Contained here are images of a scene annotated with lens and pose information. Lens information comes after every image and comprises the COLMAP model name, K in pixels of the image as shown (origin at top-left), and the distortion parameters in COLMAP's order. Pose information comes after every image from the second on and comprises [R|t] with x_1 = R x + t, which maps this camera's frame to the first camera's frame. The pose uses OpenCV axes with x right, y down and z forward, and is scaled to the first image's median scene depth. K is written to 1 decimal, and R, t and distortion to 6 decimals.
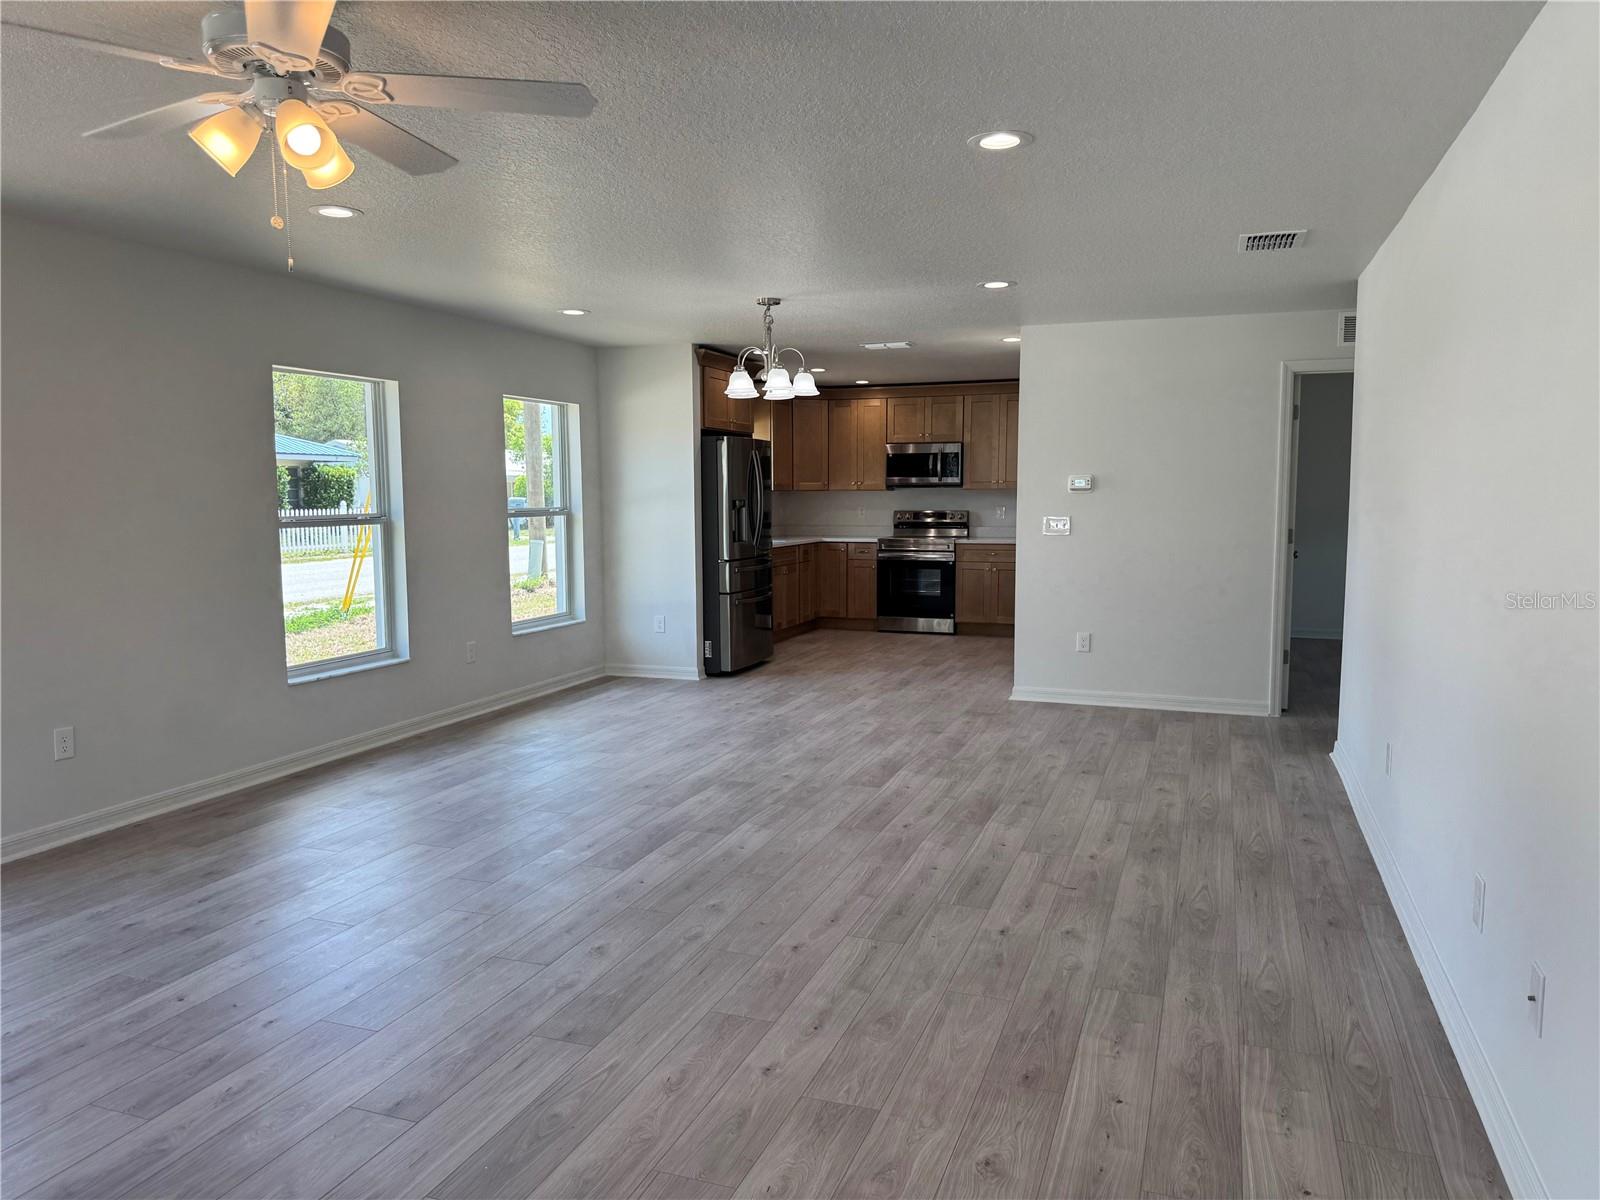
lens RADIAL K [[1116.9, 0, 802.8], [0, 1116.9, 600.4], [0, 0, 1]] dist [0.132406, -0.210050]
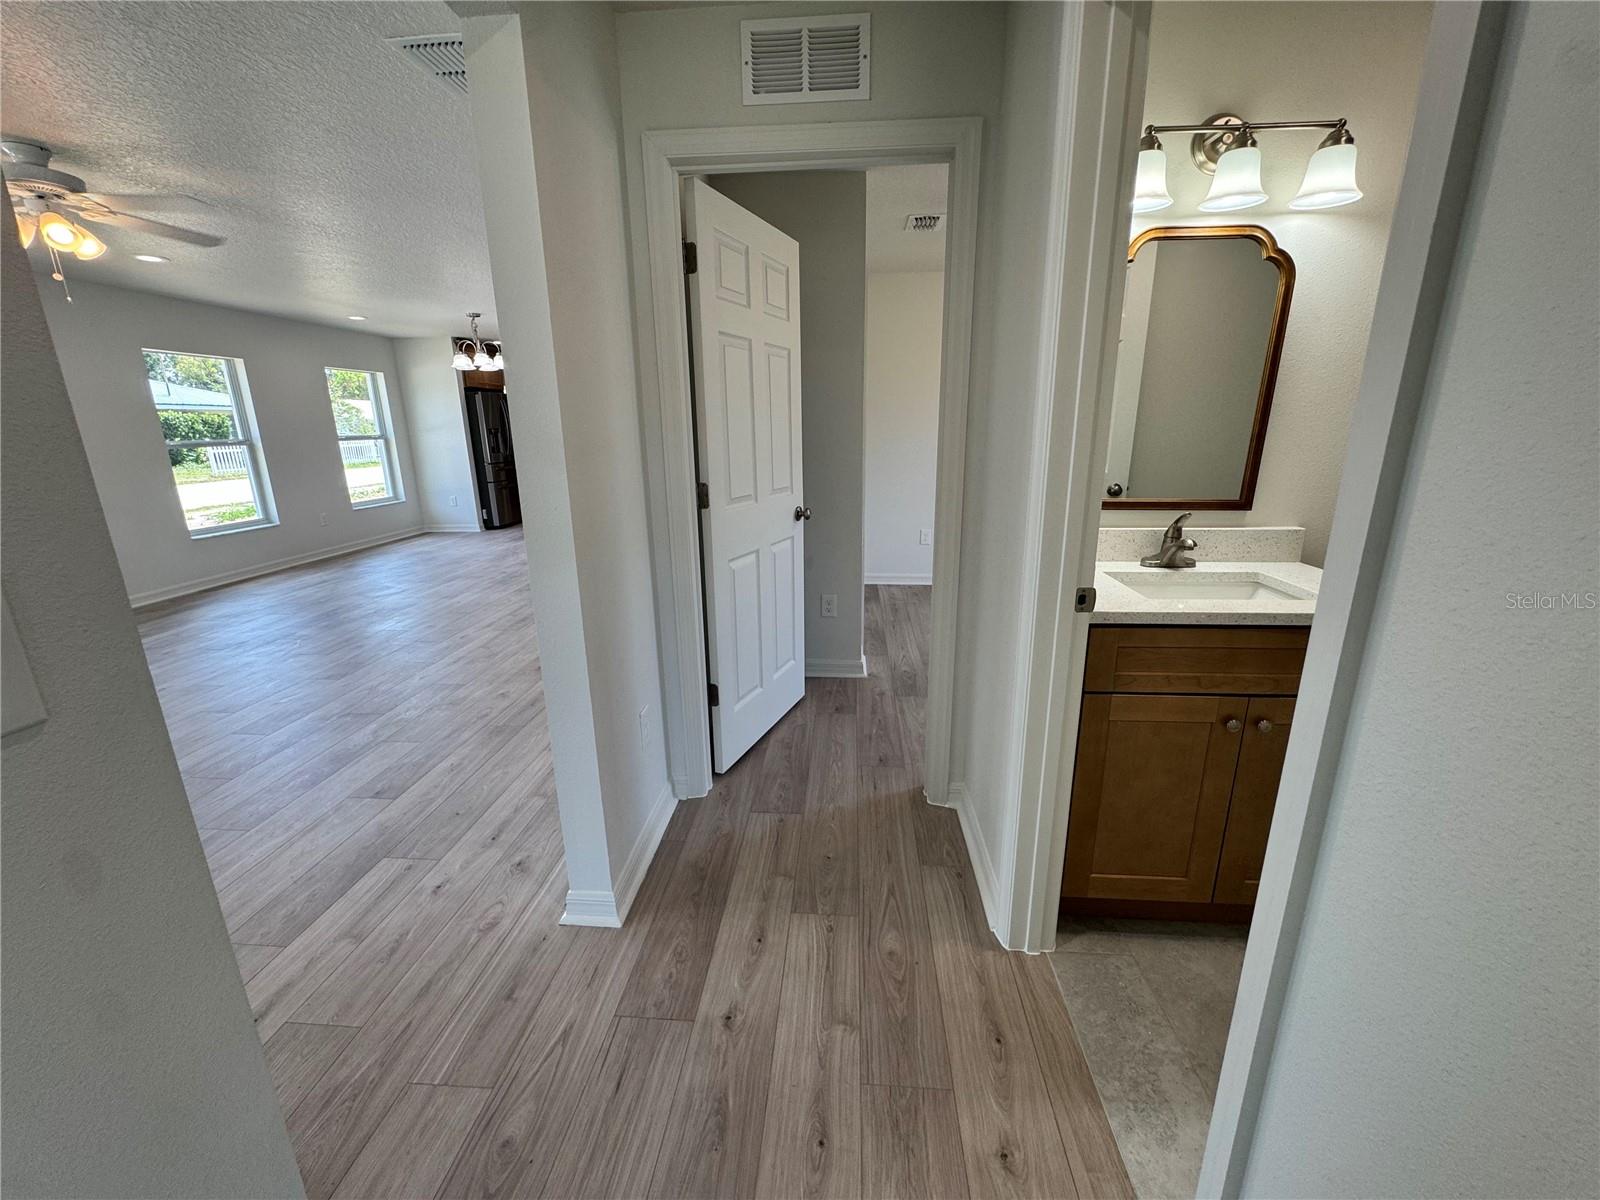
lens RADIAL K [[637.2, 0, 796.8], [0, 637.2, 594.2], [0, 0, 1]] dist [-0.002082, -0.000263]
pose [[0.963105, -0.080624, 0.256764, 0.191734], [0.038719, 0.985656, 0.164264, 0.032811], [-0.266324, -0.148262, 0.952413, -0.200835]]
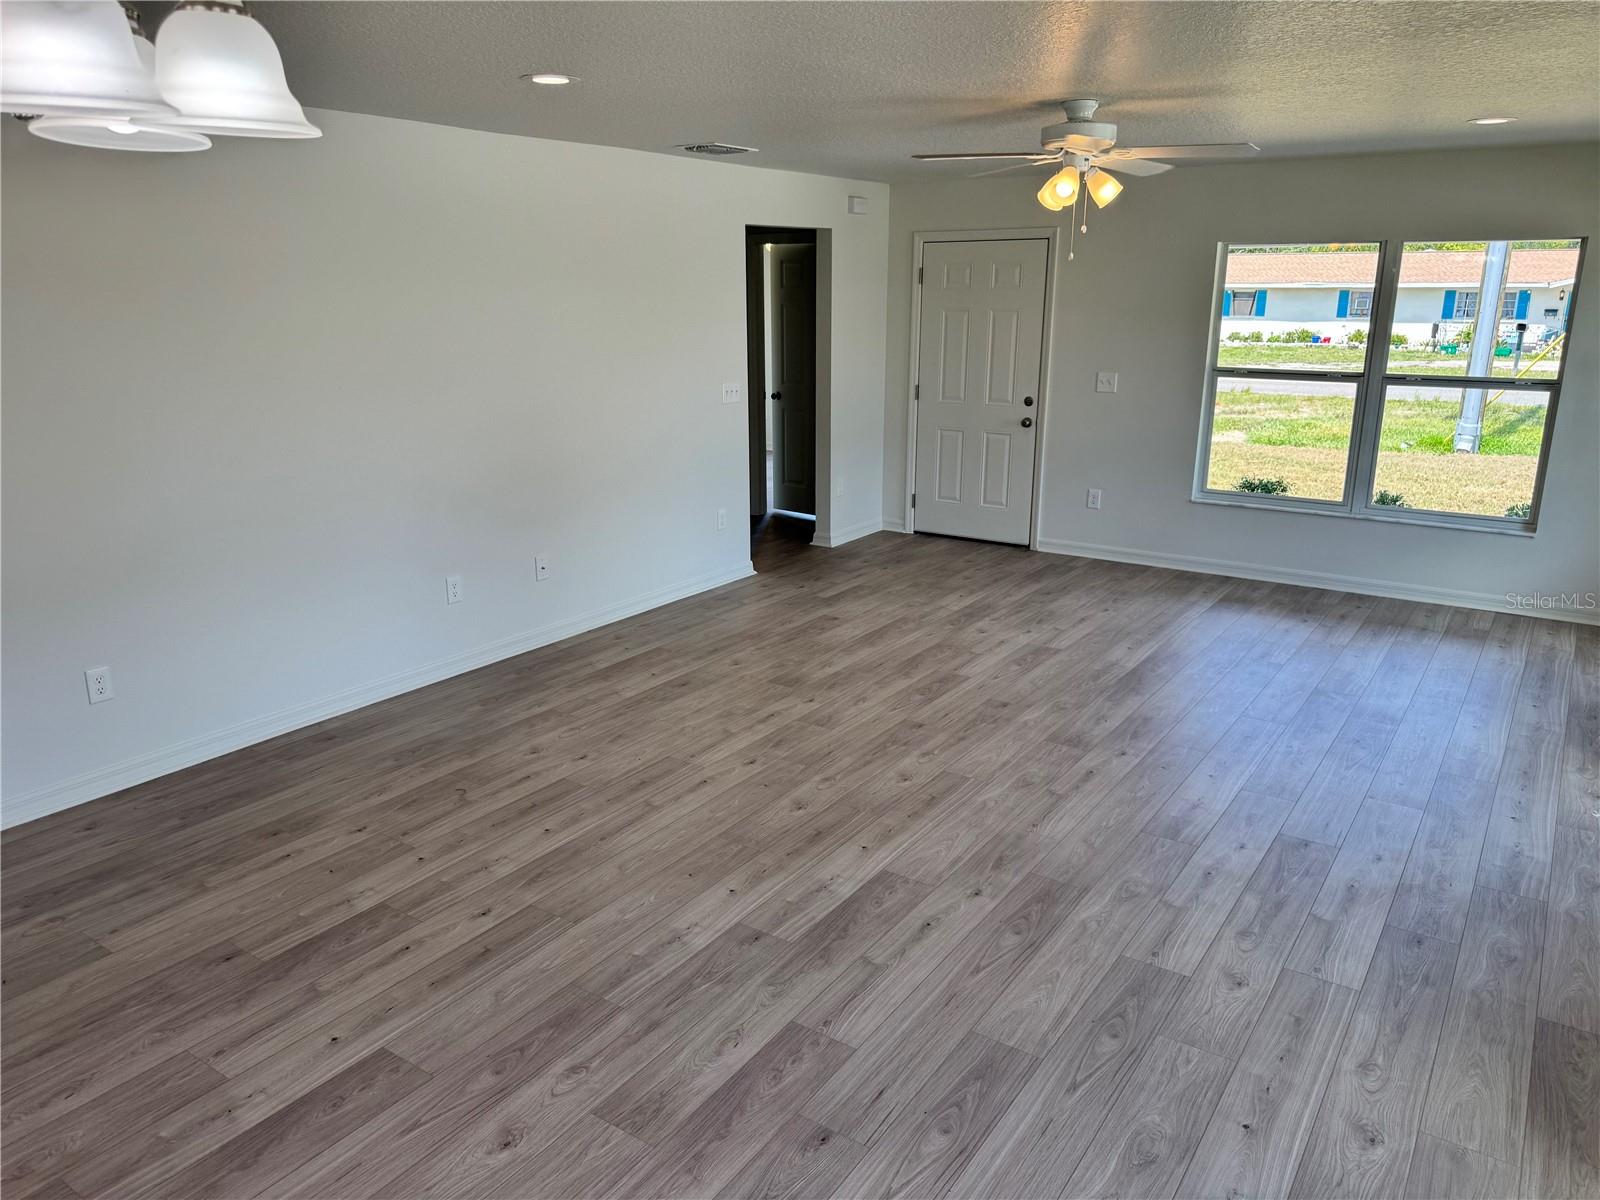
lens RADIAL K [[1116.9, 0, 802.8], [0, 1116.9, 600.4], [0, 0, 1]] dist [0.132406, -0.210050]
pose [[-0.970373, -0.061083, 0.233763, -0.217890], [0.027689, 0.933025, 0.358744, -0.196667], [-0.240020, 0.354588, -0.903691, 1.301288]]
